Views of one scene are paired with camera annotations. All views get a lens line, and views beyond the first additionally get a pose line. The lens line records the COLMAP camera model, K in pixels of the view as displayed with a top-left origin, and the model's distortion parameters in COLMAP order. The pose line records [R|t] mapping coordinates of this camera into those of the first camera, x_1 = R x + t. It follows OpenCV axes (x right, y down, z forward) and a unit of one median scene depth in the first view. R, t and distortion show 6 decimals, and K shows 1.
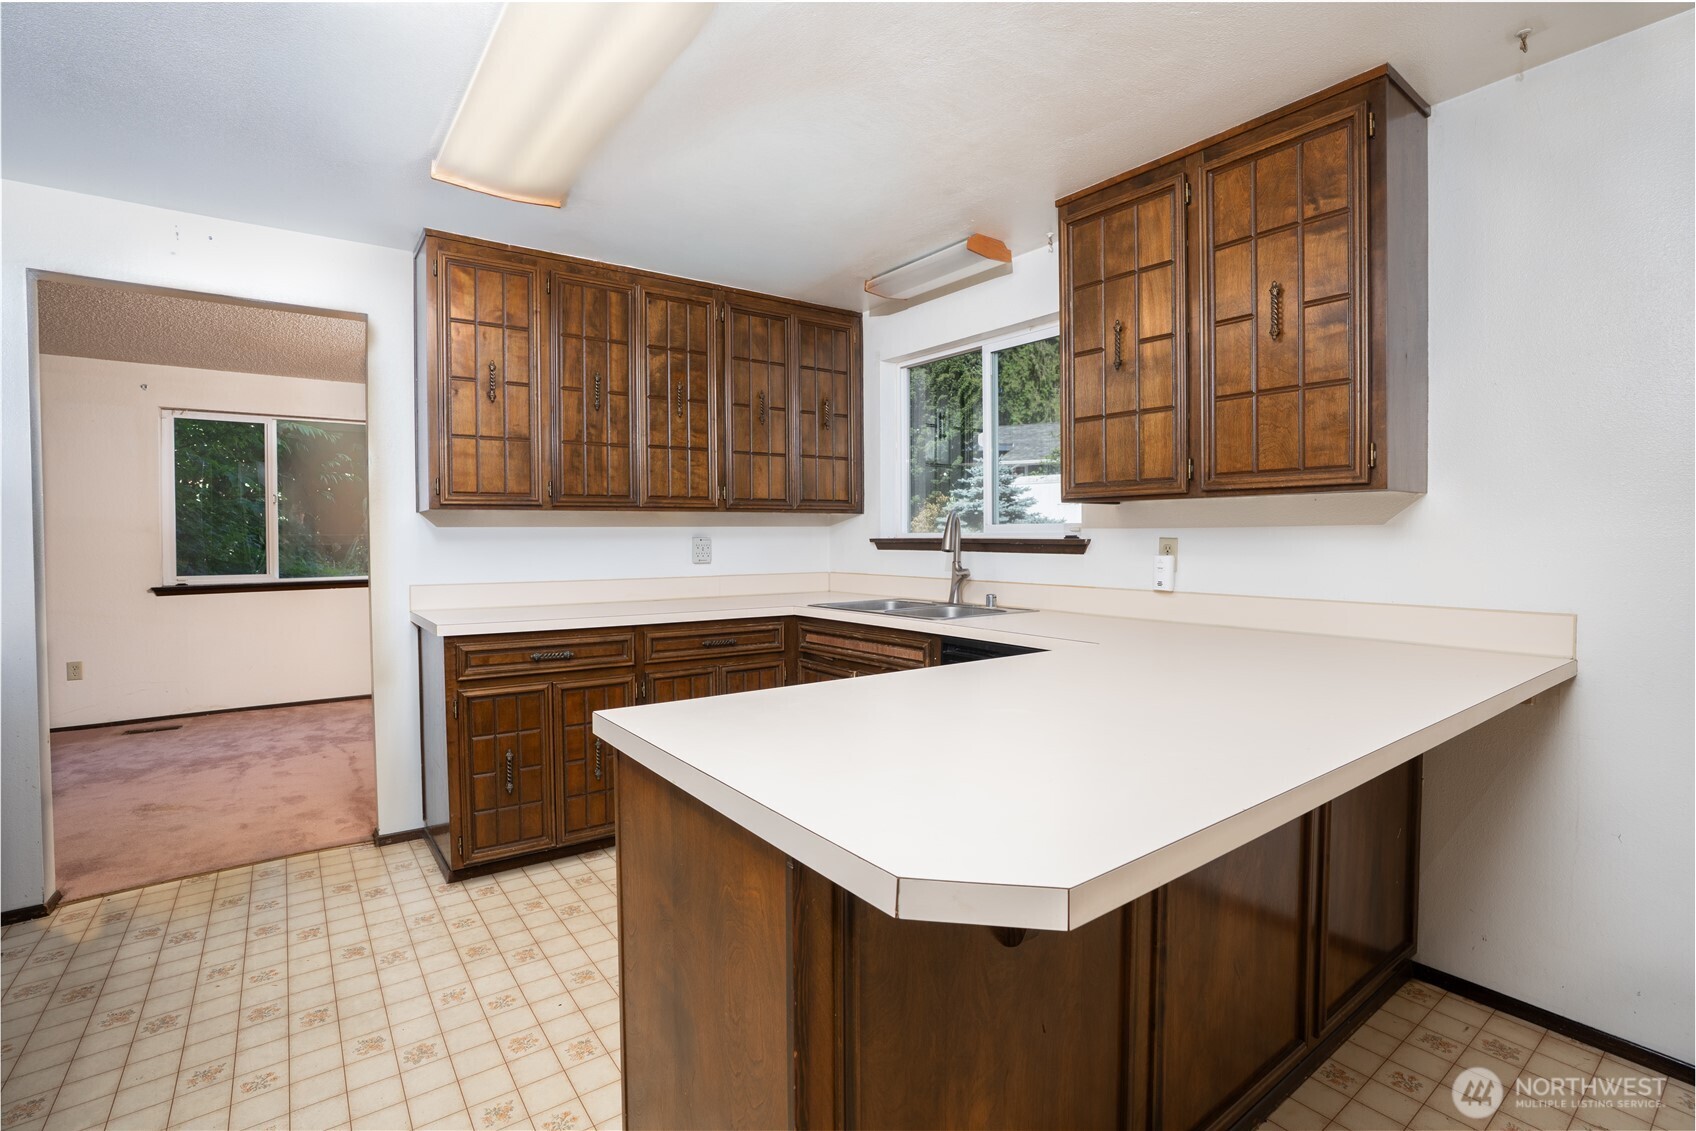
lens RADIAL K [[781.5, 0, 850.7], [0, 781.5, 552.9], [0, 0, 1]] dist [-0.069878, 0.027540]
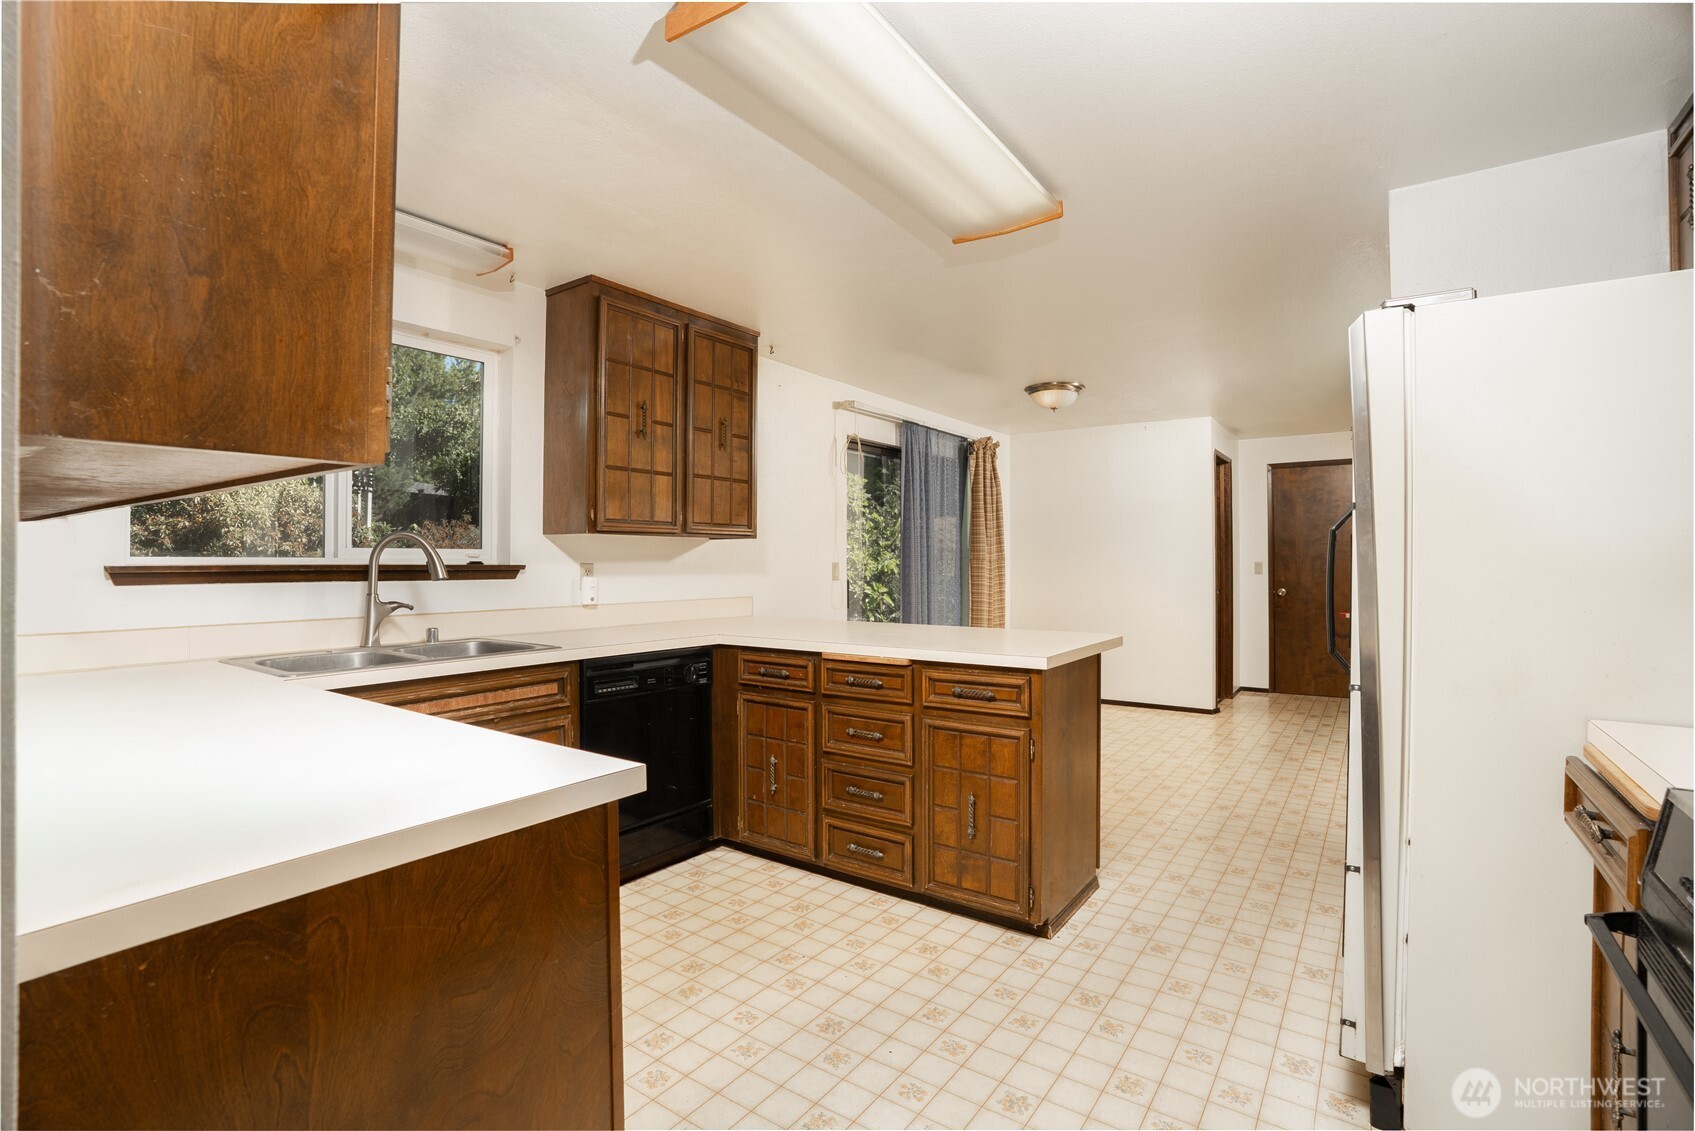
lens RADIAL K [[781.0, 0, 850.2], [0, 781.0, 552.9], [0, 0, 1]] dist [-0.069878, 0.027540]
pose [[-0.302521, 0.011977, 0.953067, -0.857353], [0.021454, 0.999753, -0.005754, -0.017996], [-0.952901, 0.018707, -0.302703, 0.878346]]
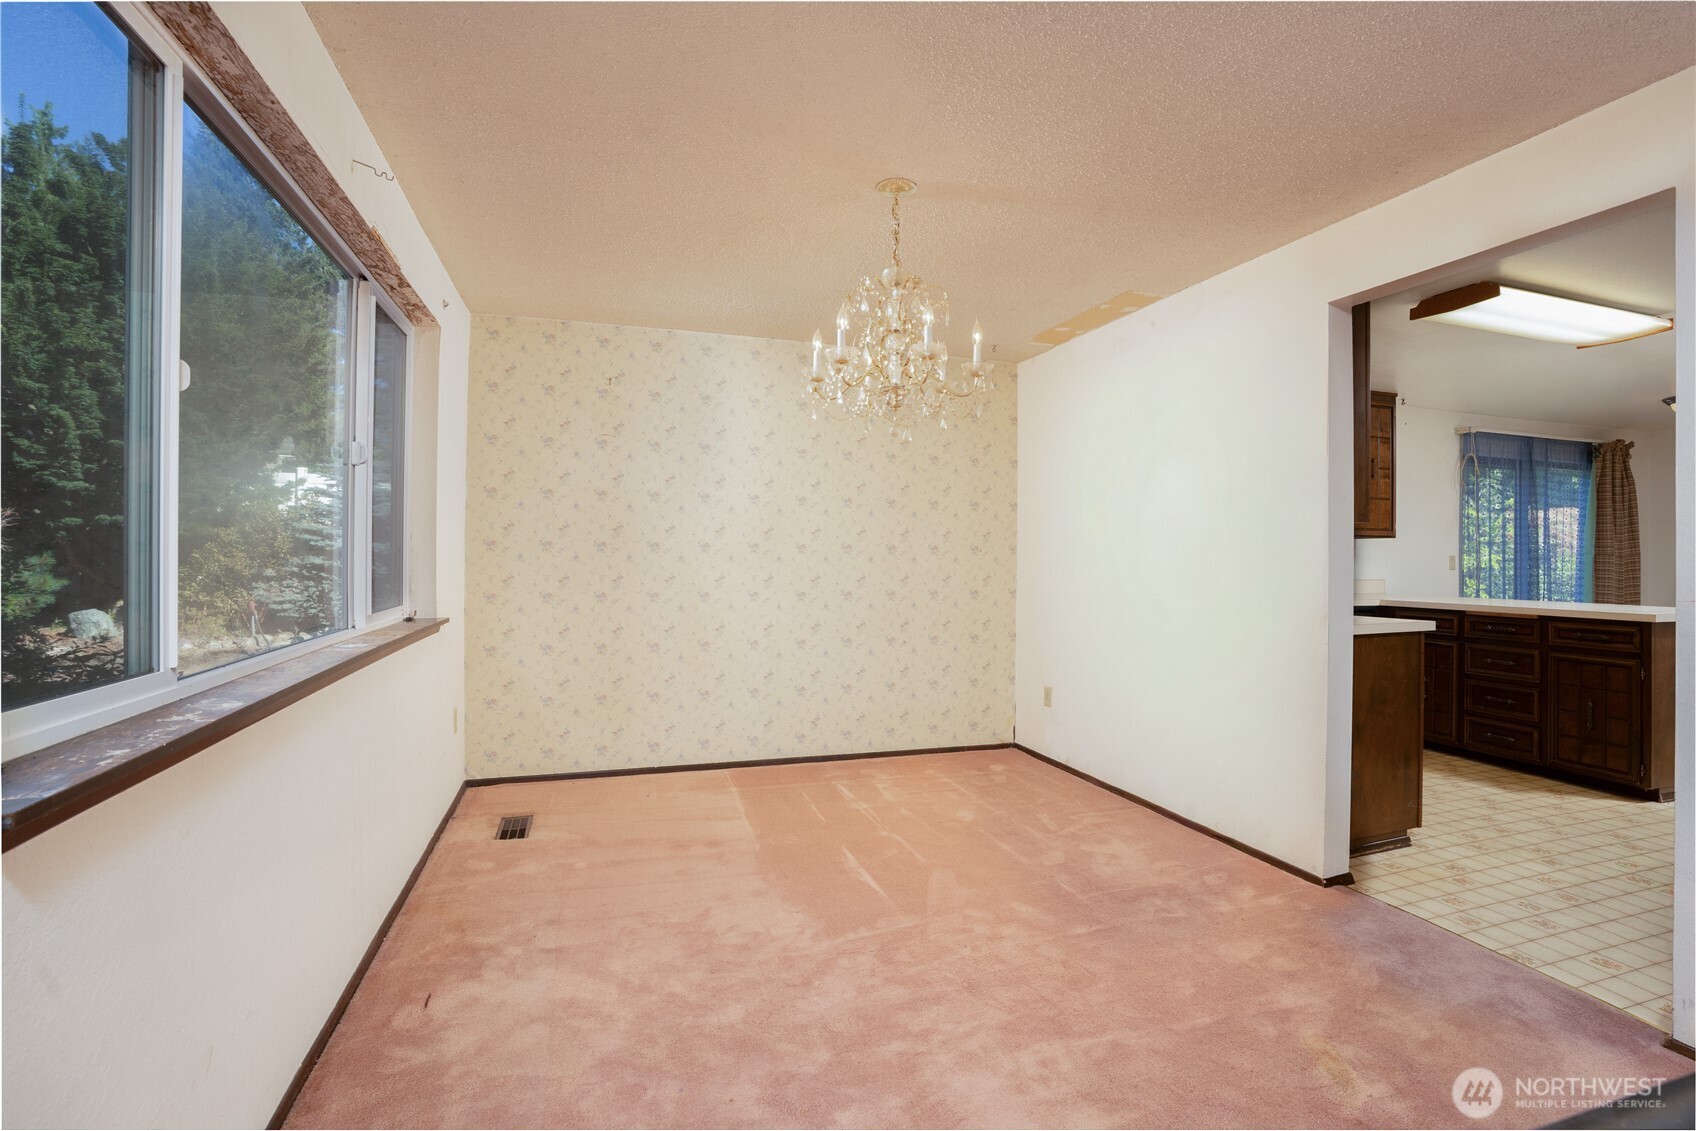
lens RADIAL K [[775.7, 0, 889.9], [0, 775.7, 558.5], [0, 0, 1]] dist [0.000917, 0.000310]
pose [[0.276616, -0.000052, 0.960981, -1.703438], [0.013492, 0.999902, -0.003830, -0.013014], [-0.960886, 0.014025, 0.276589, 1.285413]]
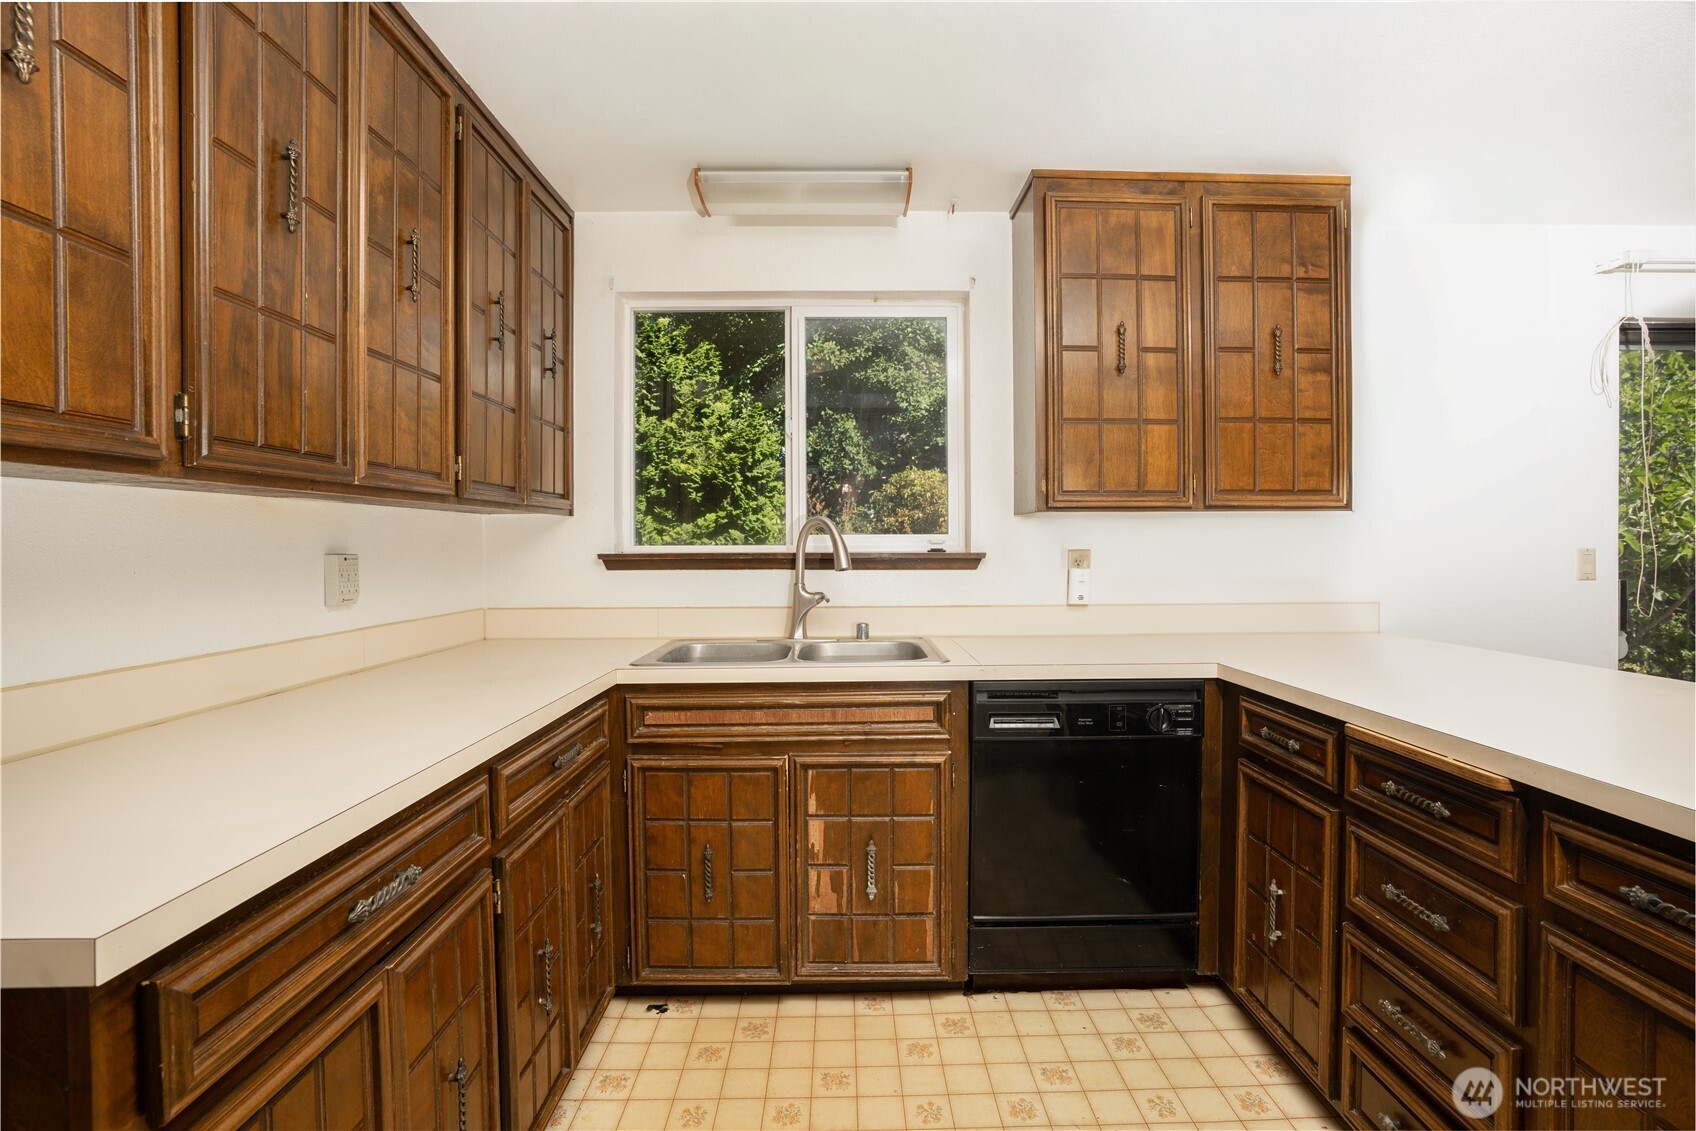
lens RADIAL K [[781.5, 0, 850.7], [0, 781.5, 552.9], [0, 0, 1]] dist [-0.069878, 0.027540]
pose [[0.586177, -0.005668, 0.810164, -0.509683], [0.020049, 0.999771, -0.007512, -0.013532], [-0.809935, 0.020646, 0.586156, 0.588890]]
